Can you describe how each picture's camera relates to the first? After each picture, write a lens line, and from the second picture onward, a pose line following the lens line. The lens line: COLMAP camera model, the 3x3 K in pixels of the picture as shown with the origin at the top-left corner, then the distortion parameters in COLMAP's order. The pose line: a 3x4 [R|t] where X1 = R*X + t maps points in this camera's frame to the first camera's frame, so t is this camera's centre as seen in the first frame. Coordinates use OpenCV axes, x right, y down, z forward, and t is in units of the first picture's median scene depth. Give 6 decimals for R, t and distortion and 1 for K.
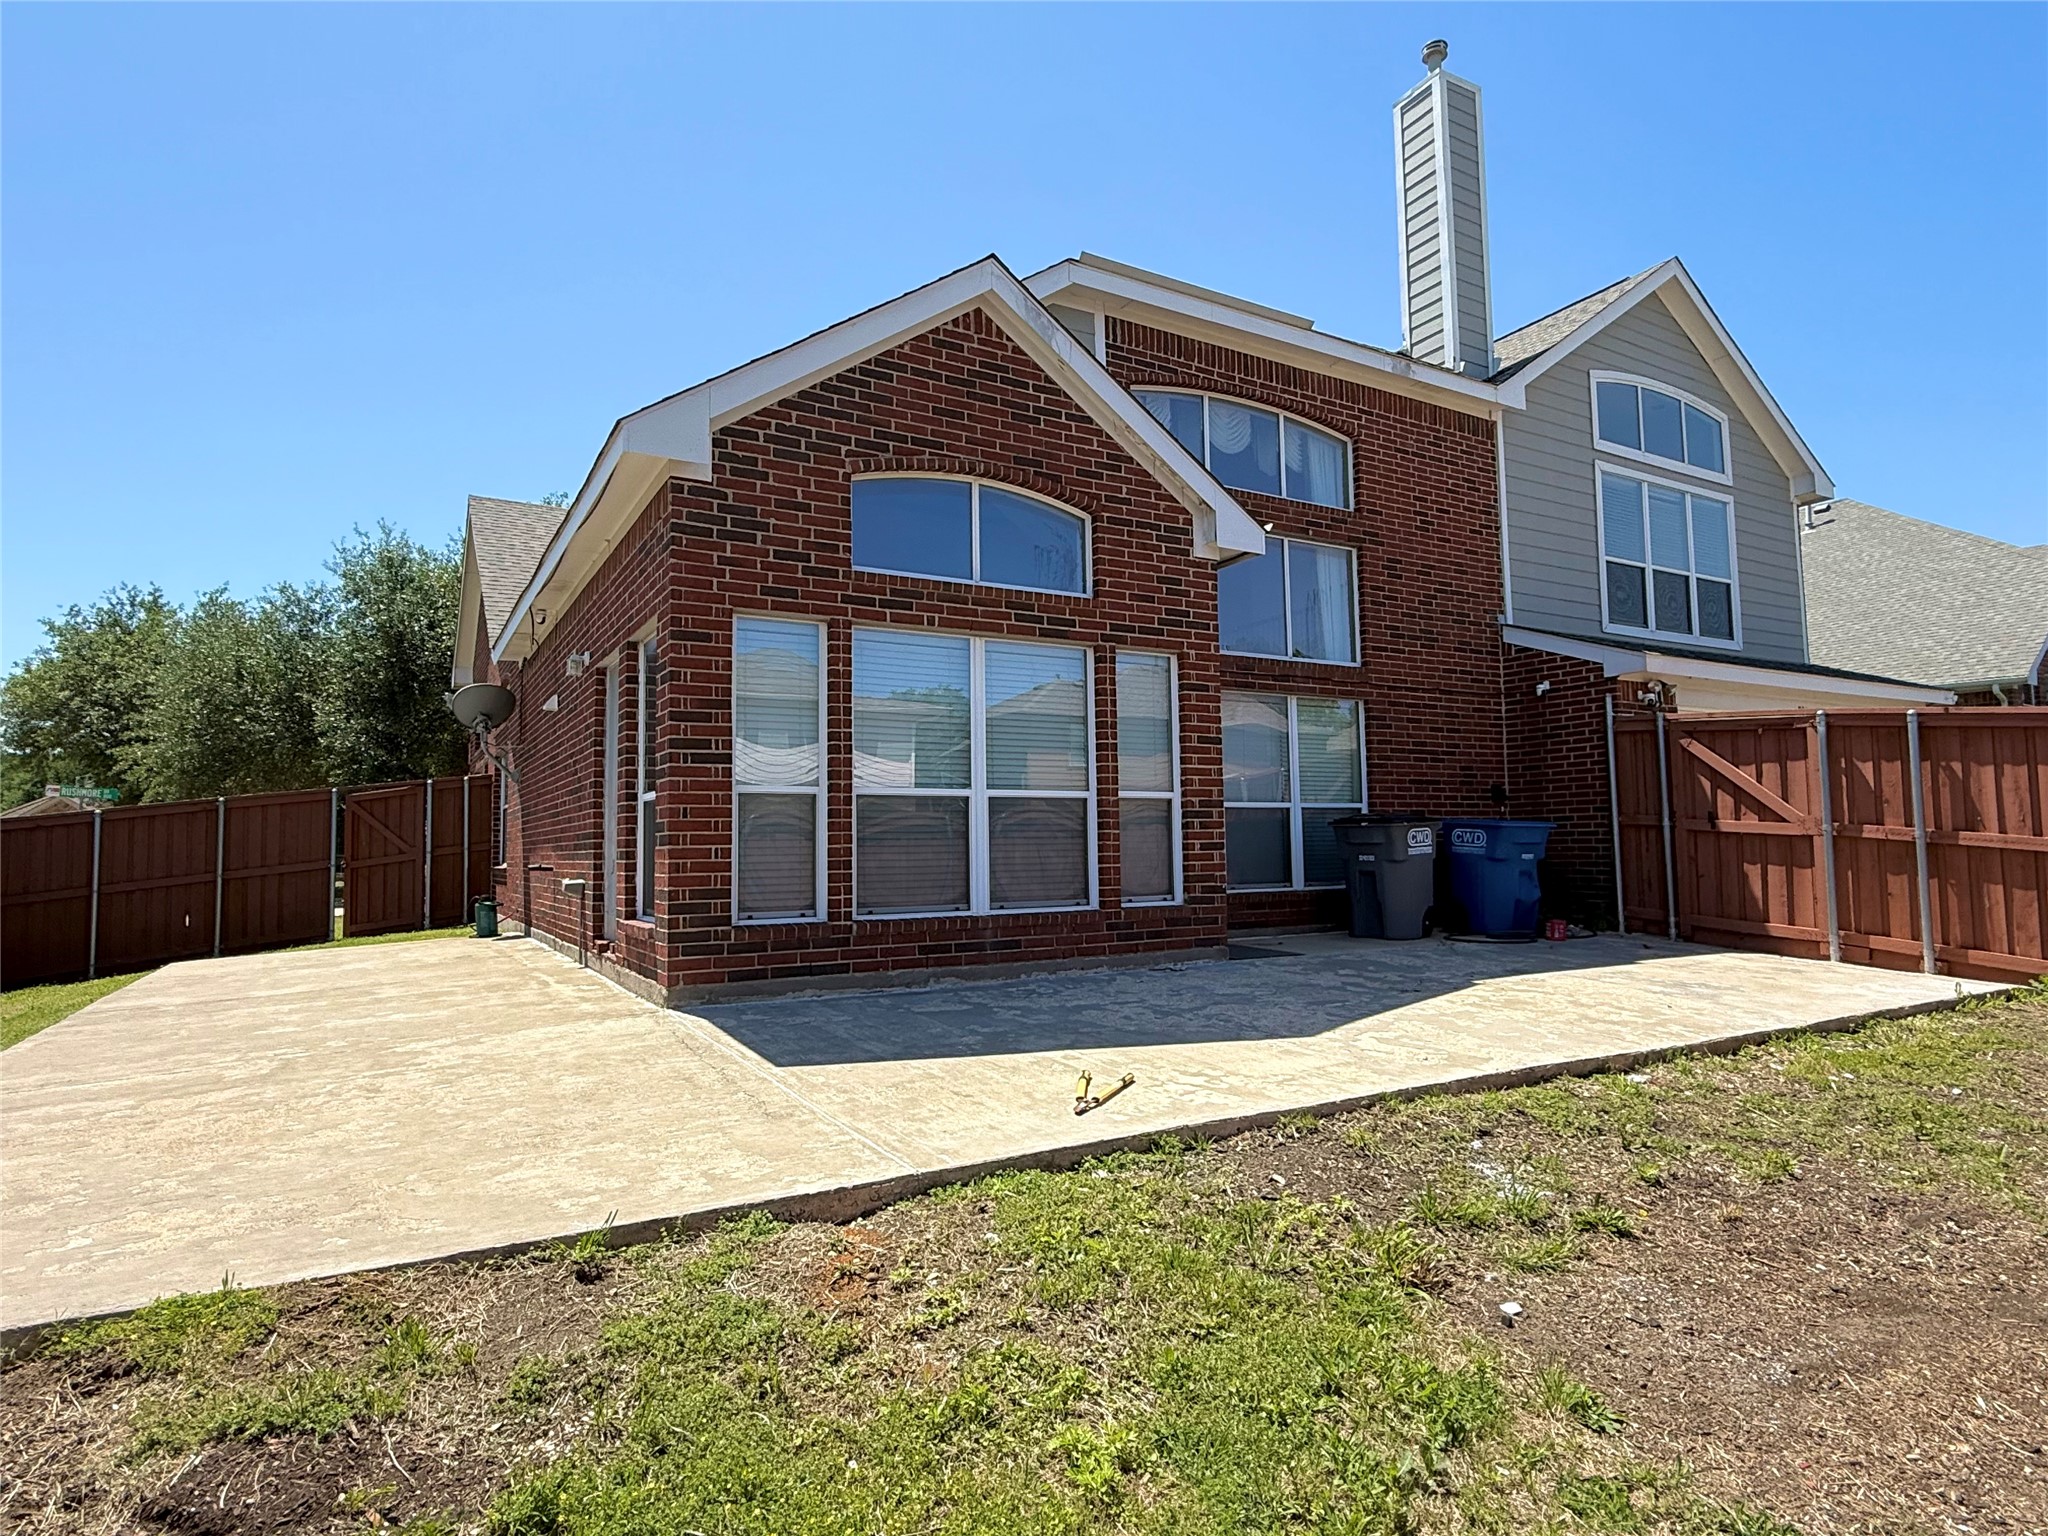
lens RADIAL K [[1114.6, 0, 1024.0], [0, 1114.6, 768.0], [0, 0, 1]] dist [0.002110, 0.000829]
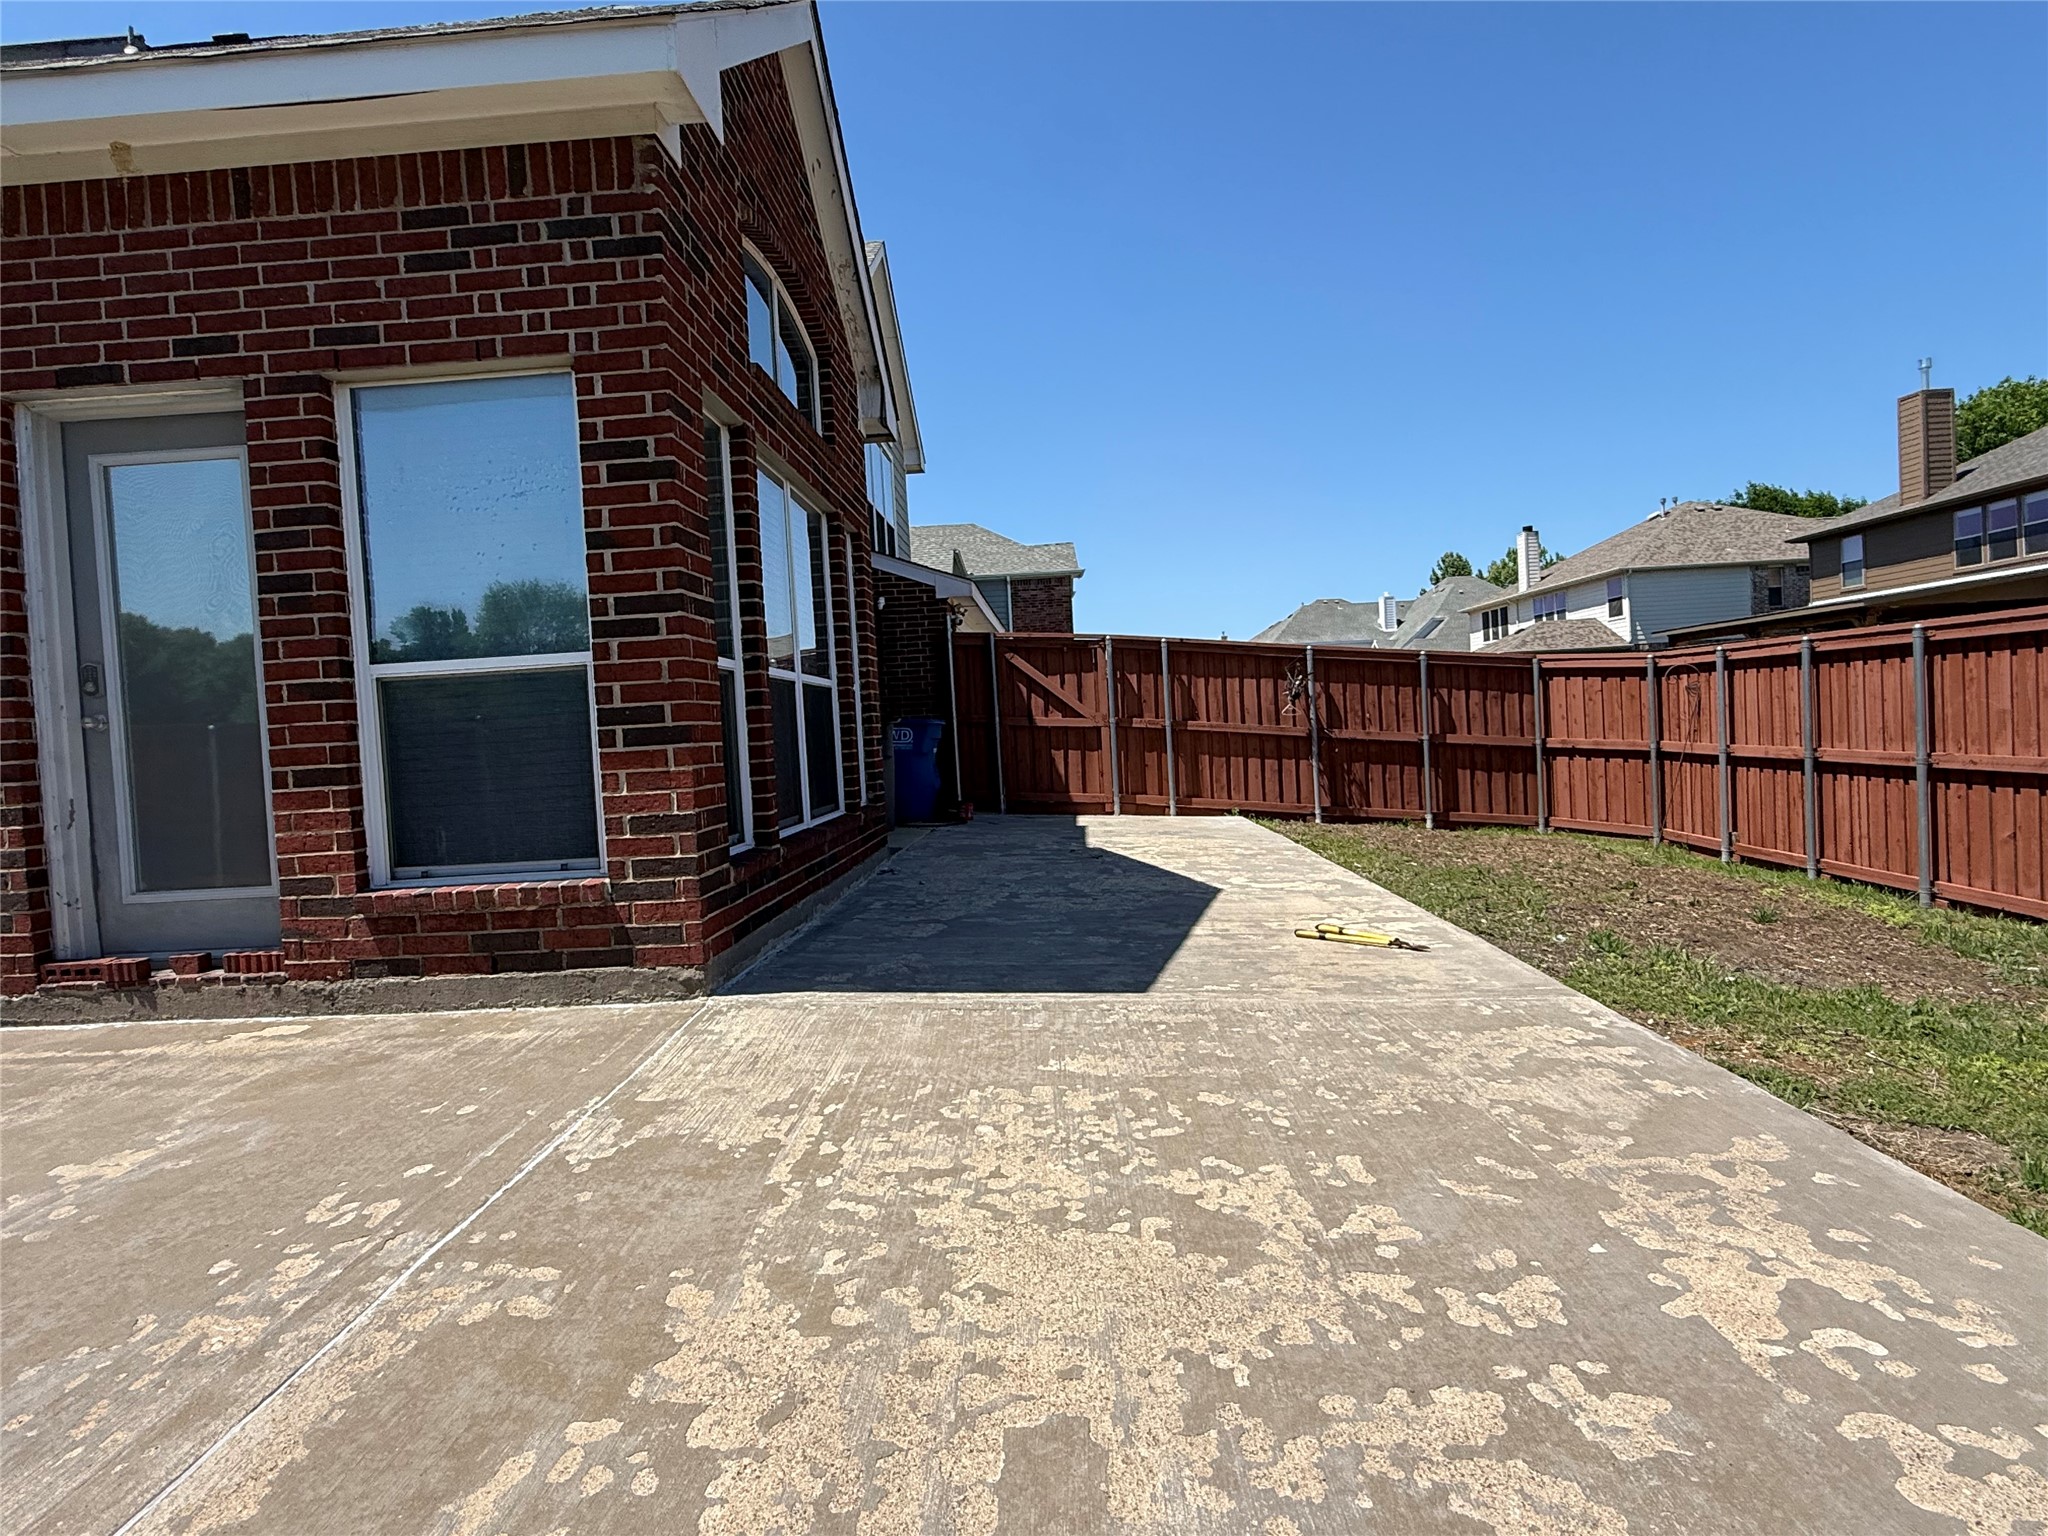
lens RADIAL K [[1114.6, 0, 1024.0], [0, 1114.6, 768.0], [0, 0, 1]] dist [0.002110, 0.000829]
pose [[0.530517, -0.043536, 0.846556, -0.483670], [-0.015761, 0.998001, 0.061201, 0.026965], [-0.847528, -0.045810, 0.528770, 0.327242]]
